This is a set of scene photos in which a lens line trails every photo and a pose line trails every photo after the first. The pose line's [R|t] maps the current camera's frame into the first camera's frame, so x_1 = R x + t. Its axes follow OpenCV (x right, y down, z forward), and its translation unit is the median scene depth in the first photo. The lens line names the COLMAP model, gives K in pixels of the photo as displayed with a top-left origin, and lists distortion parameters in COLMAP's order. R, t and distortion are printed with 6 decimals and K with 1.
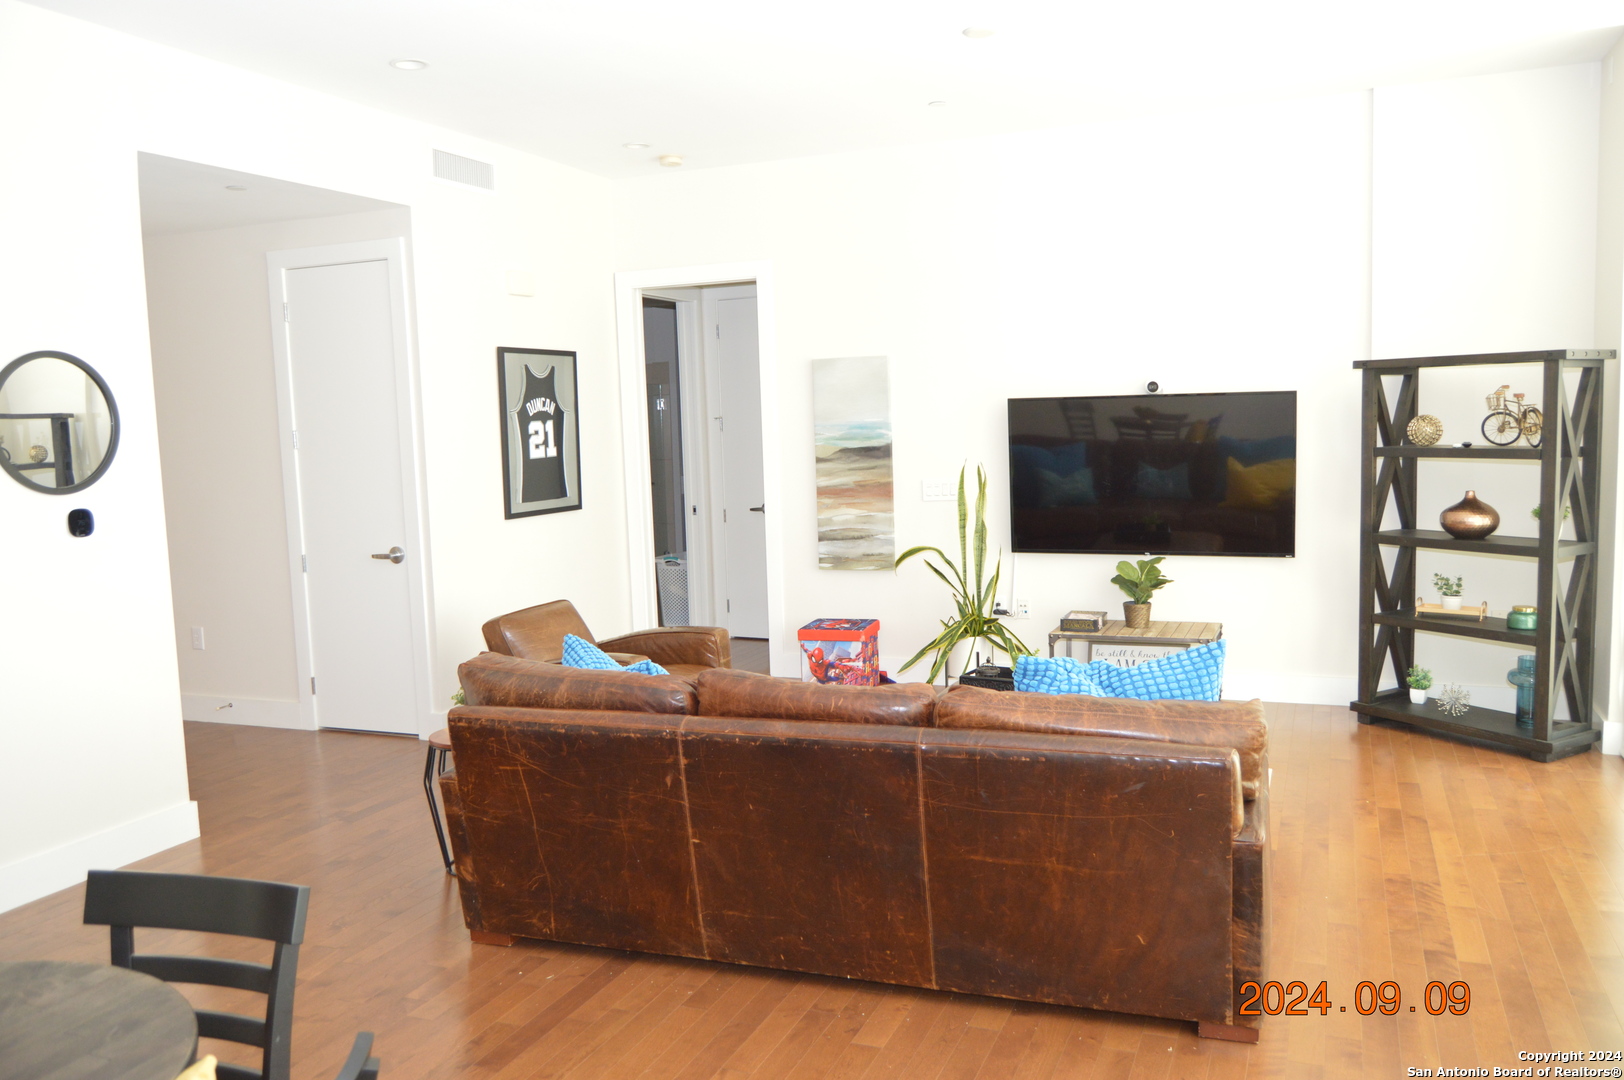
lens RADIAL K [[1285.2, 0, 810.5], [0, 1285.2, 539.5], [0, 0, 1]] dist [-0.015526, 0.023136]
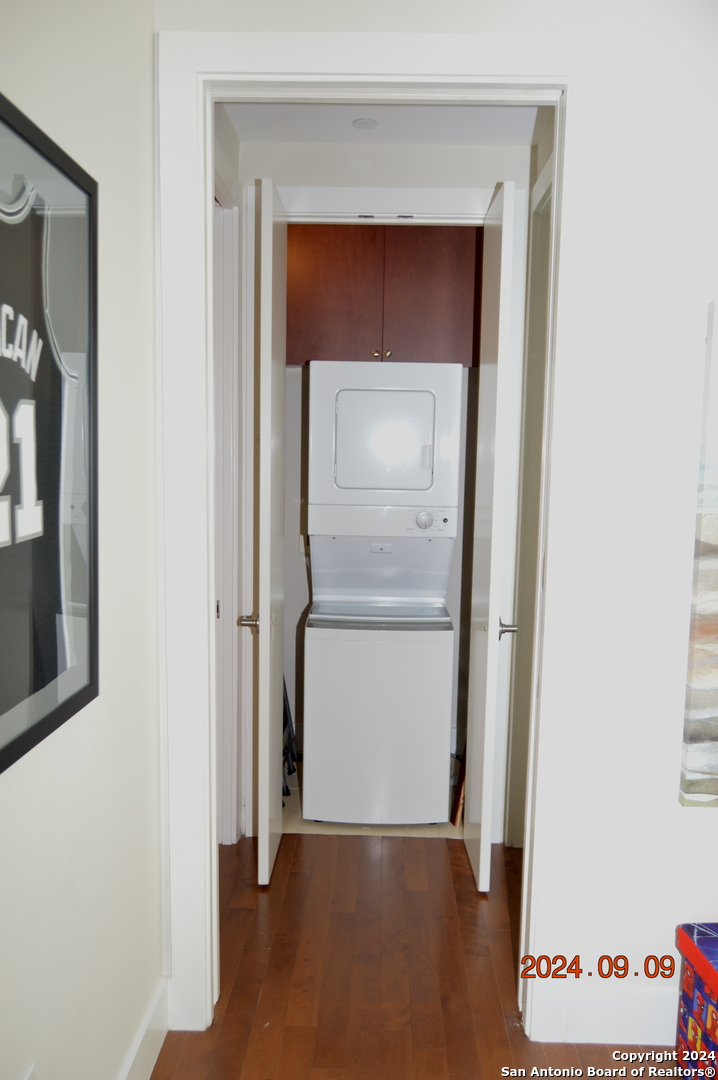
lens RADIAL K [[854.7, 0, 364.4], [0, 854.7, 540.7], [0, 0, 1]] dist [-0.015526, 0.023136]
pose [[0.932355, 0.015296, 0.361221, -0.195500], [-0.019033, 0.999796, 0.006791, -0.065018], [-0.361043, -0.013207, 0.932456, 0.791689]]
